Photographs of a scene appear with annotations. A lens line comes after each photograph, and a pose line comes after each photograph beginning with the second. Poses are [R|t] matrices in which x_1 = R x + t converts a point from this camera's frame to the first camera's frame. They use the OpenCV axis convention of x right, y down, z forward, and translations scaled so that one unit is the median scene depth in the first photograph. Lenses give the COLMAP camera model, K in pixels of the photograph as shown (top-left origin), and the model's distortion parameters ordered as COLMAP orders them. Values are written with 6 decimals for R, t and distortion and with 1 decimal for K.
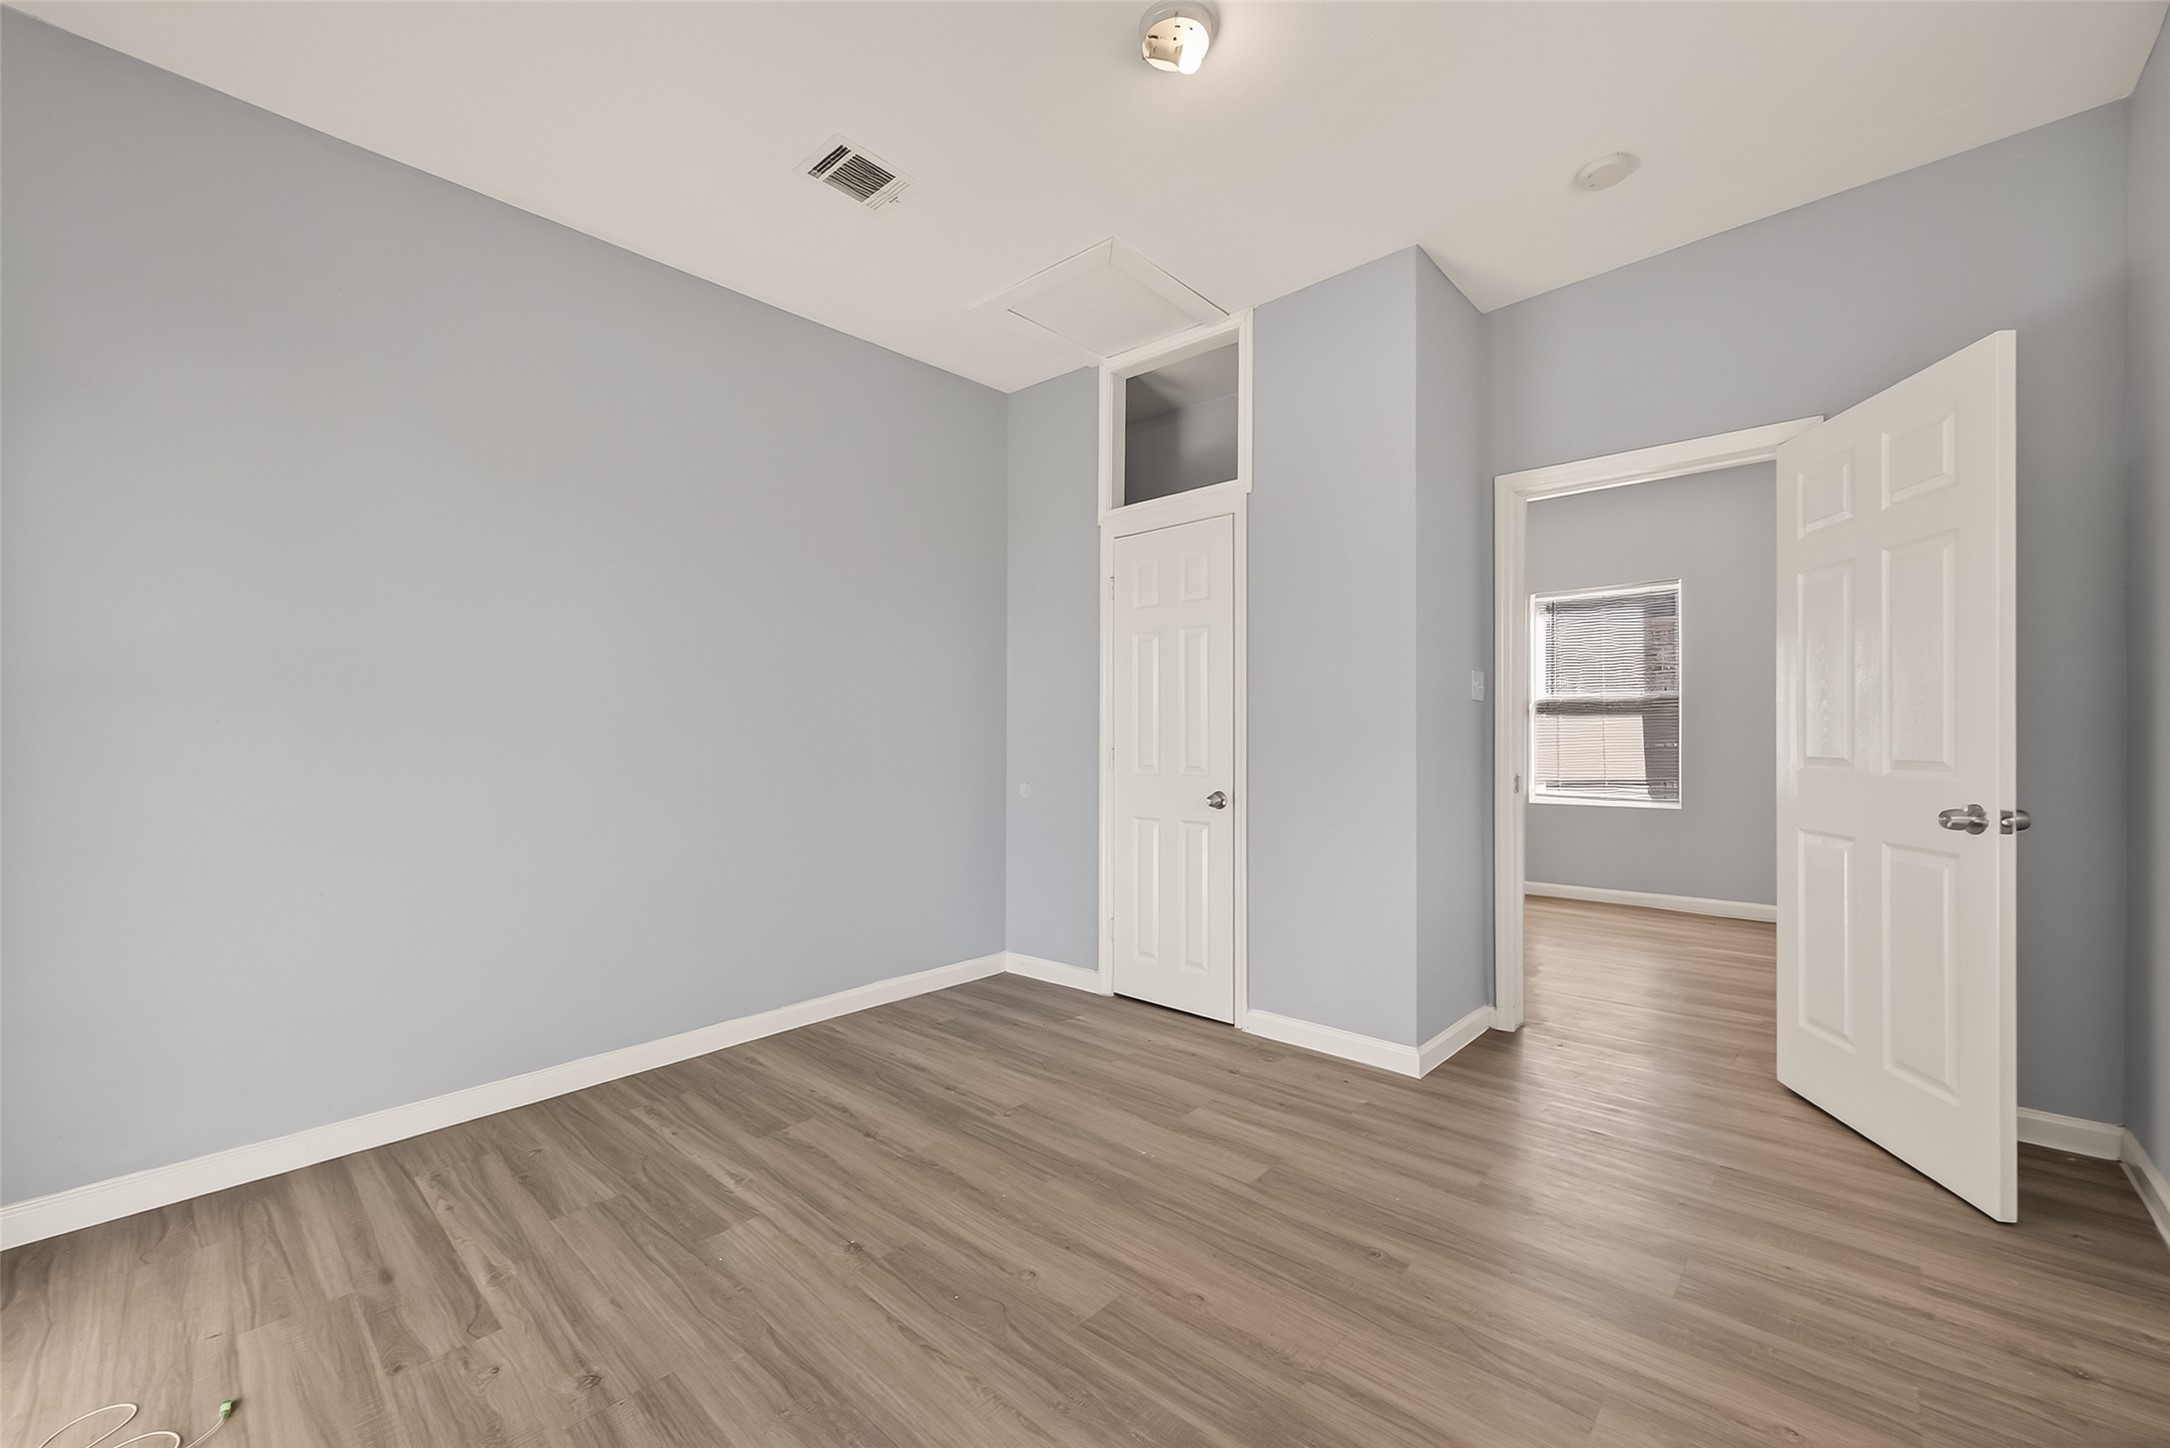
lens RADIAL K [[855.5, 0, 1097.2], [0, 855.5, 733.5], [0, 0, 1]] dist [0.007864, -0.000282]
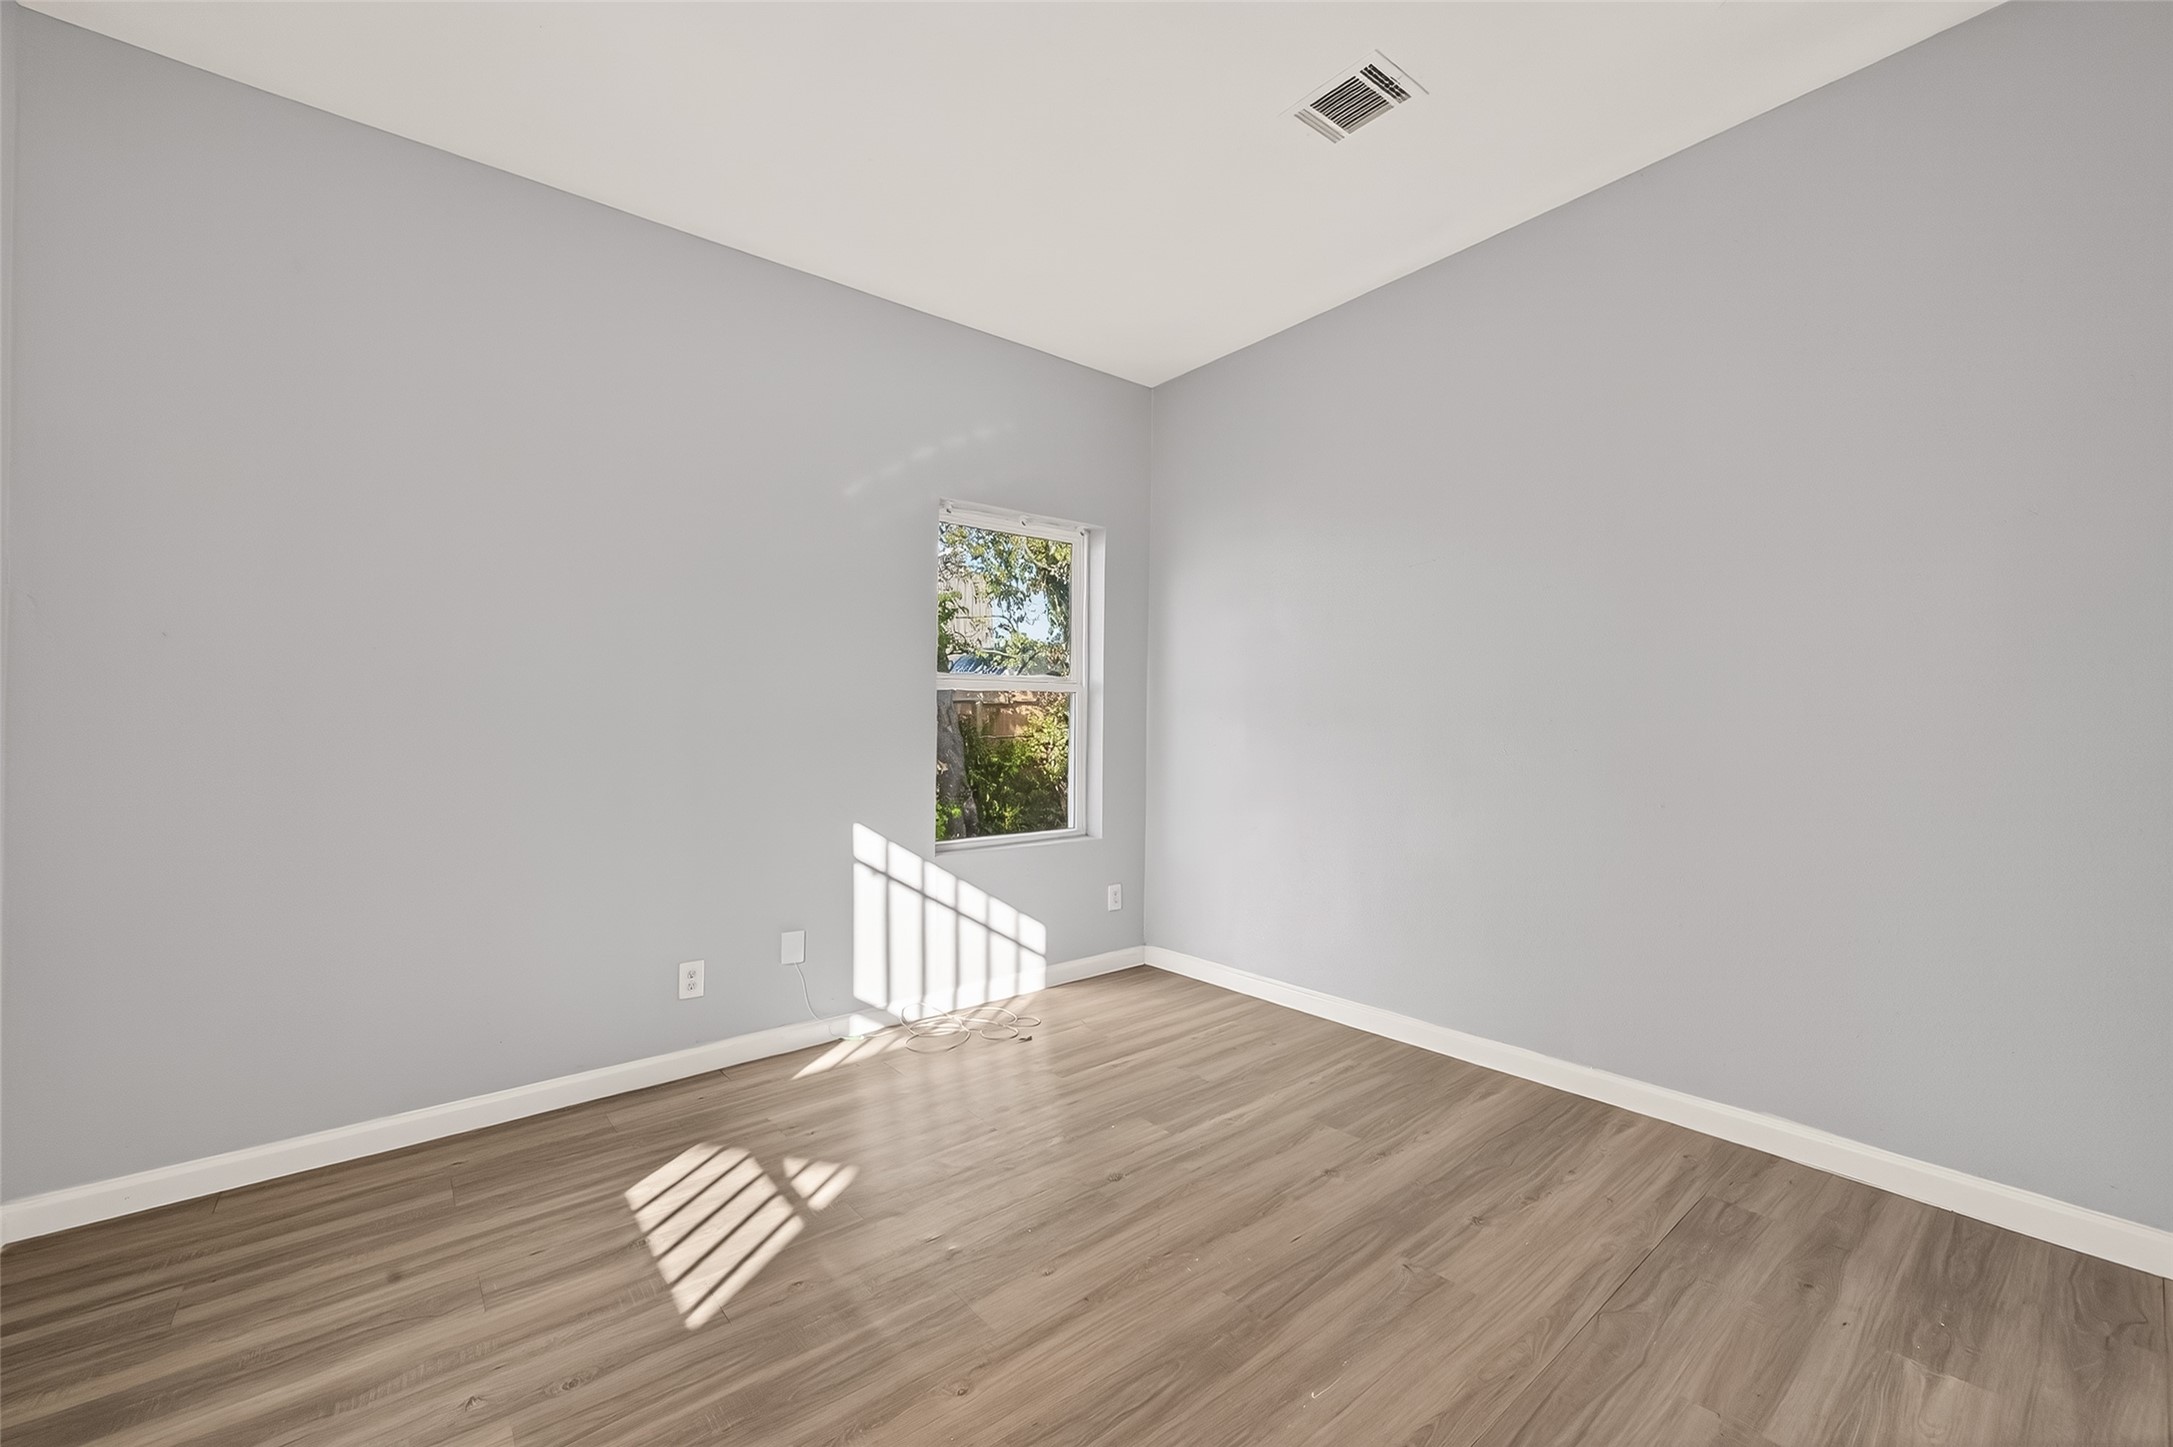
lens RADIAL K [[856.7, 0, 1098.7], [0, 856.7, 733.0], [0, 0, 1]] dist [0.007864, -0.000282]
pose [[-0.141004, 0.008880, -0.989969, 0.636590], [0.007128, 0.999943, 0.007954, -0.006859], [0.989983, -0.005935, -0.141059, 0.846509]]
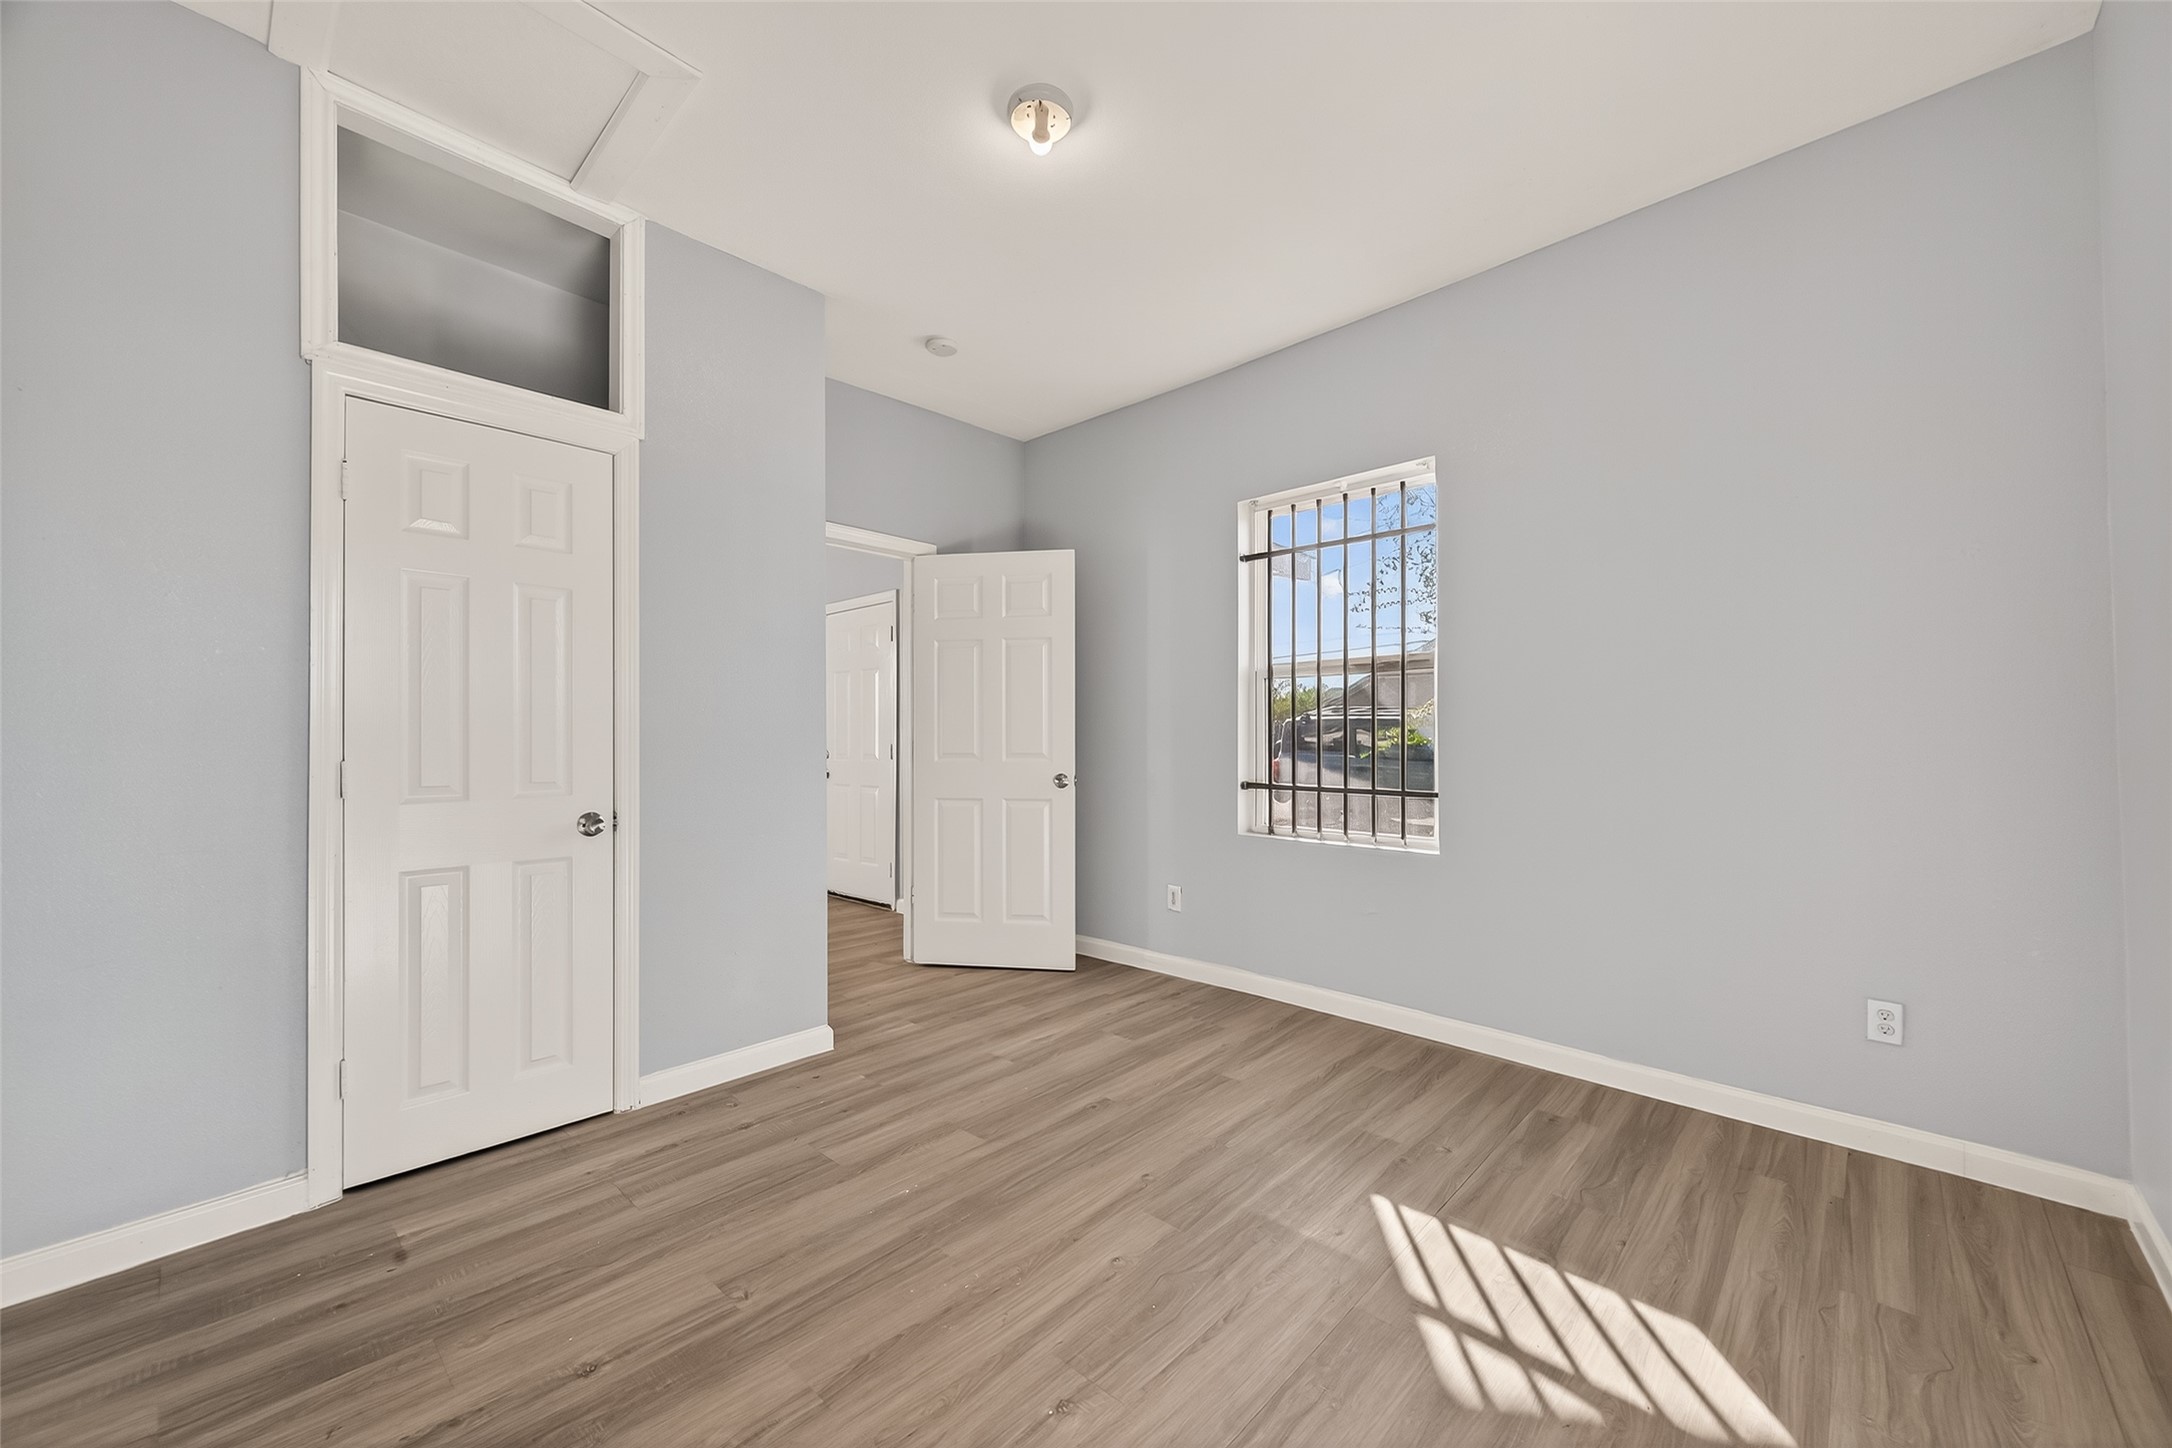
lens RADIAL K [[824.3, 0, 1089.4], [0, 824.3, 735.3], [0, 0, 1]] dist [0.000025, -0.000144]
pose [[0.021351, 0.009733, 0.999725, -0.753964], [-0.000822, 0.999952, -0.009718, 0.007068], [-0.999772, -0.000614, 0.021358, 0.711271]]
